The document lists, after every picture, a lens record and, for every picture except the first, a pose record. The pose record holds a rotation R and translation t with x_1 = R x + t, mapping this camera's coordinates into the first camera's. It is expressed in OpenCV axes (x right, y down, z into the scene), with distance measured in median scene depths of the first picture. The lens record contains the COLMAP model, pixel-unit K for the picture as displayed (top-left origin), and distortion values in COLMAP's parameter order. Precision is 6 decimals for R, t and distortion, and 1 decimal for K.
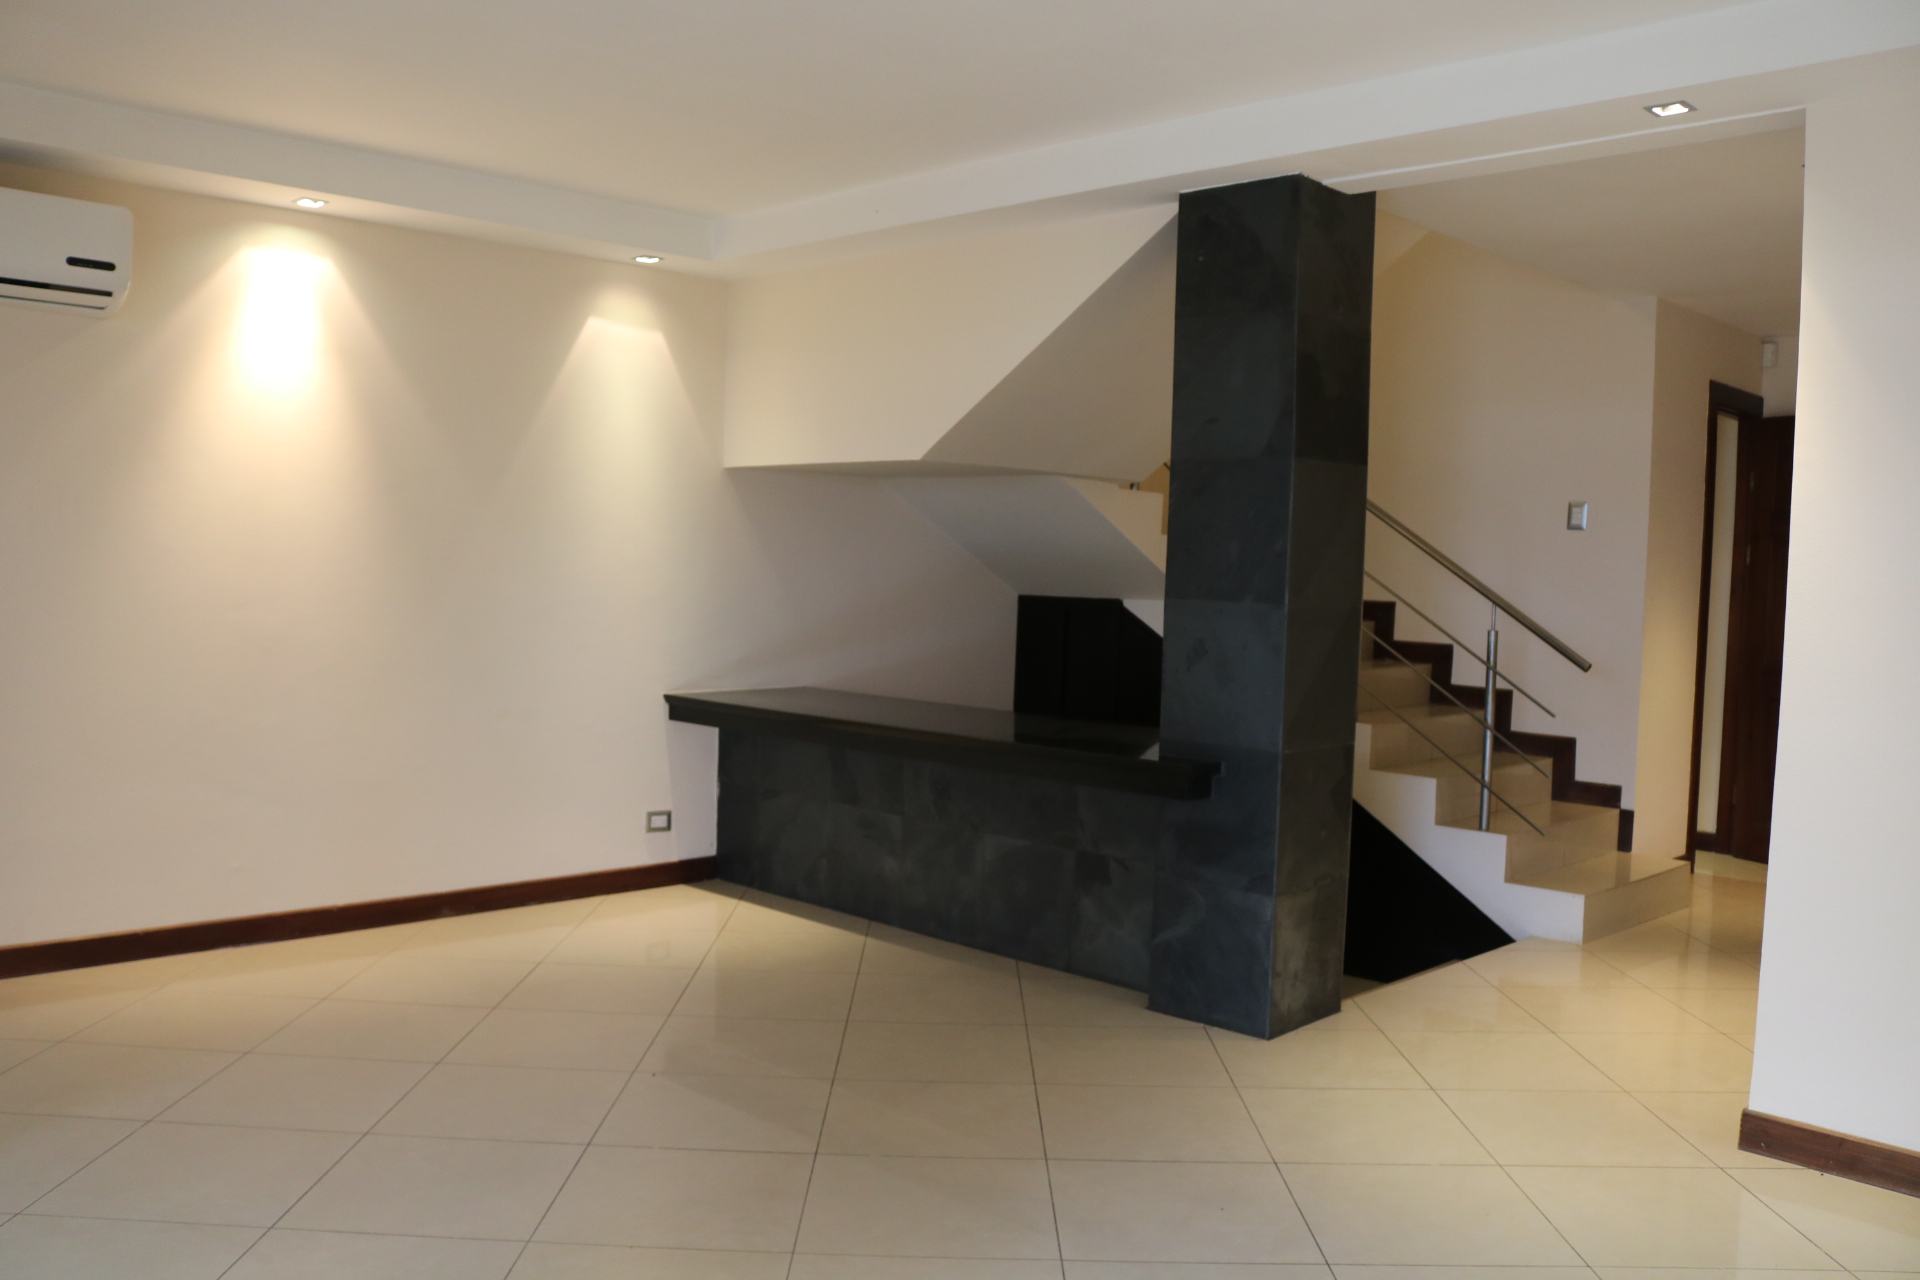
lens RADIAL K [[1582.3, 0, 945.8], [0, 1582.3, 624.0], [0, 0, 1]] dist [-0.155687, 0.119131]
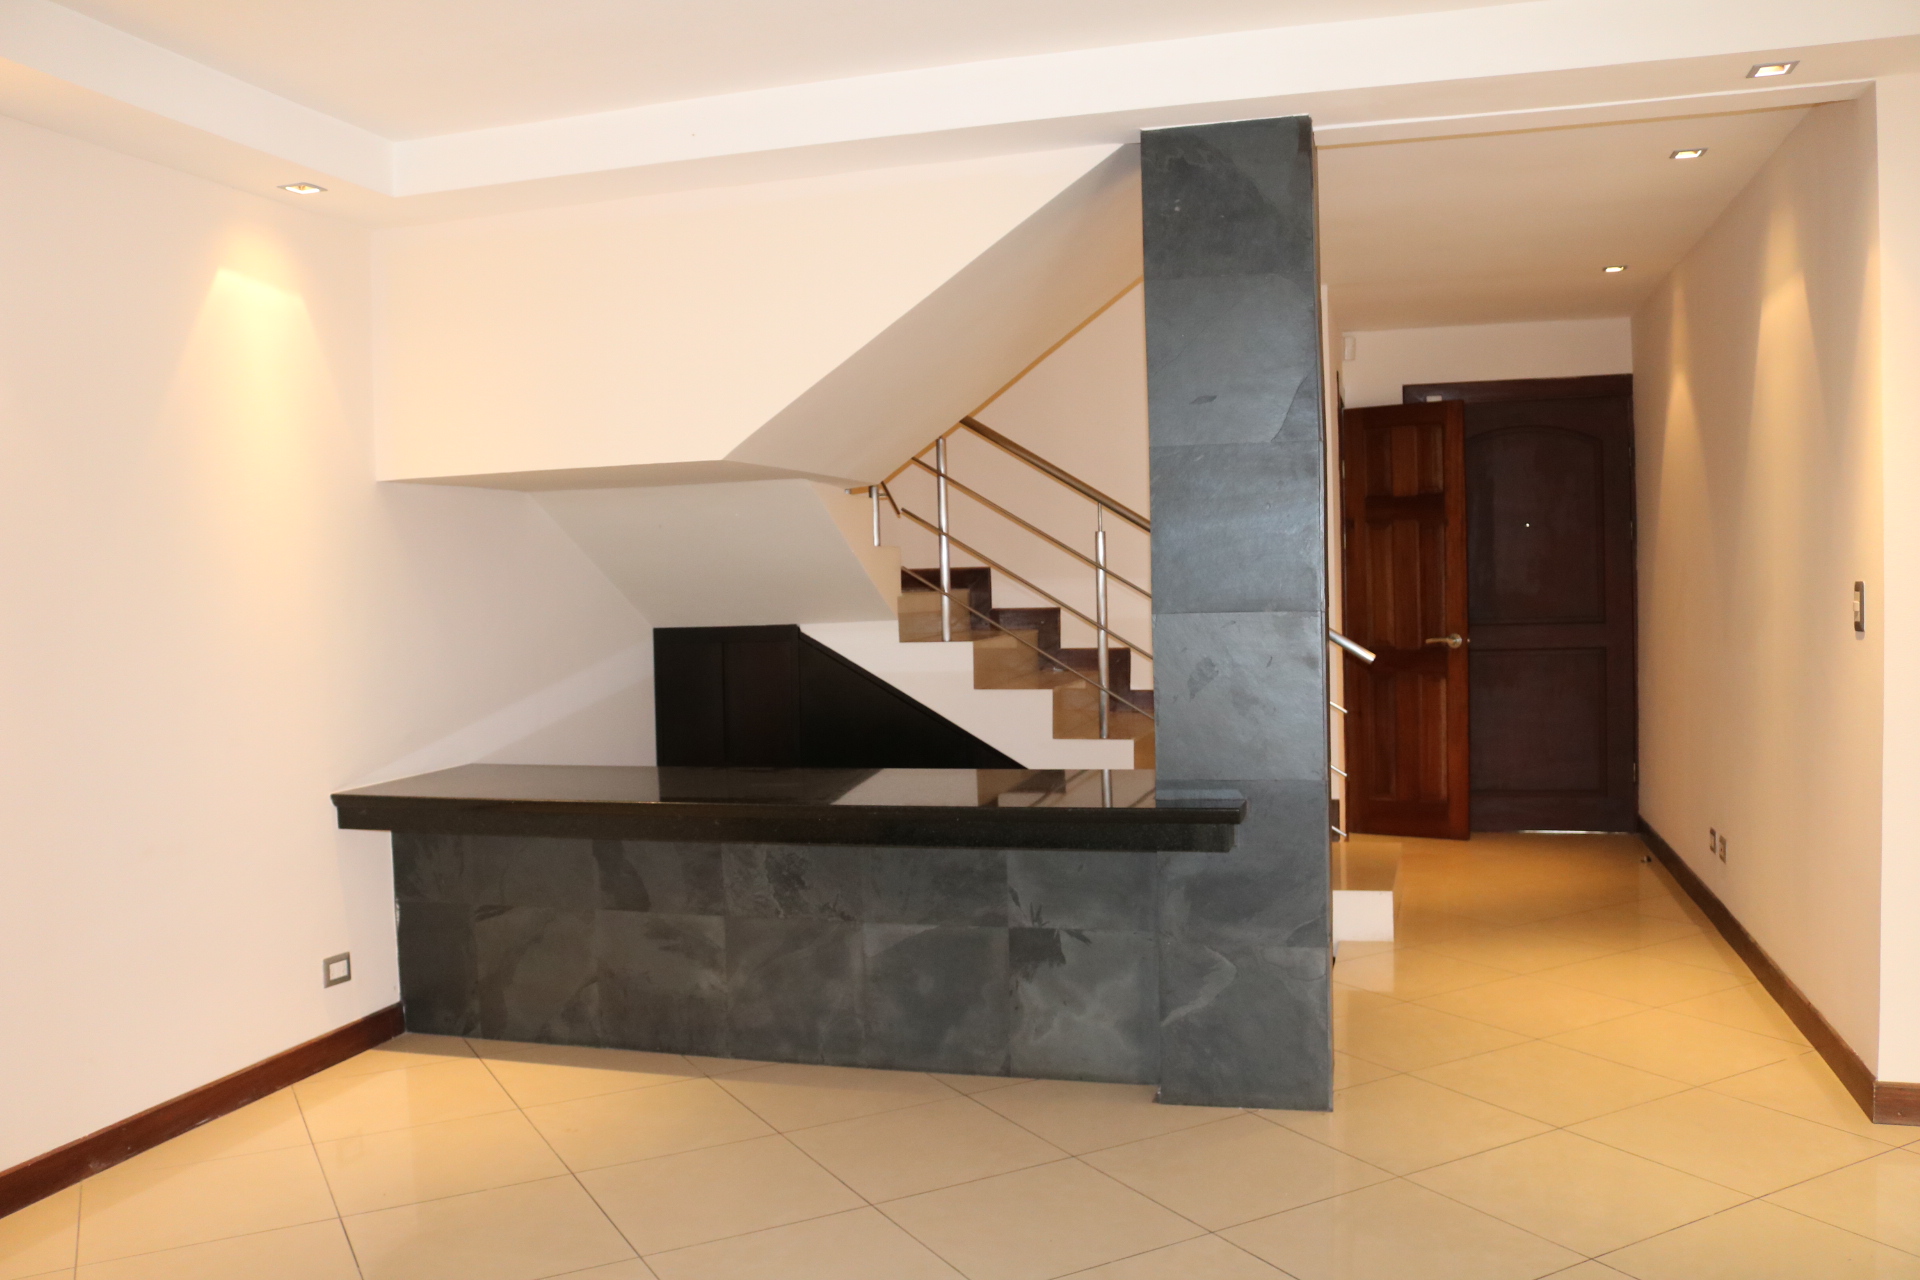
lens RADIAL K [[1582.3, 0, 962.5], [0, 1582.3, 632.6], [0, 0, 1]] dist [-0.155687, 0.119131]
pose [[0.871856, -0.066968, 0.485162, -0.301156], [0.070537, 0.997449, 0.010922, -0.018953], [-0.484656, 0.024700, 0.874356, 0.269474]]
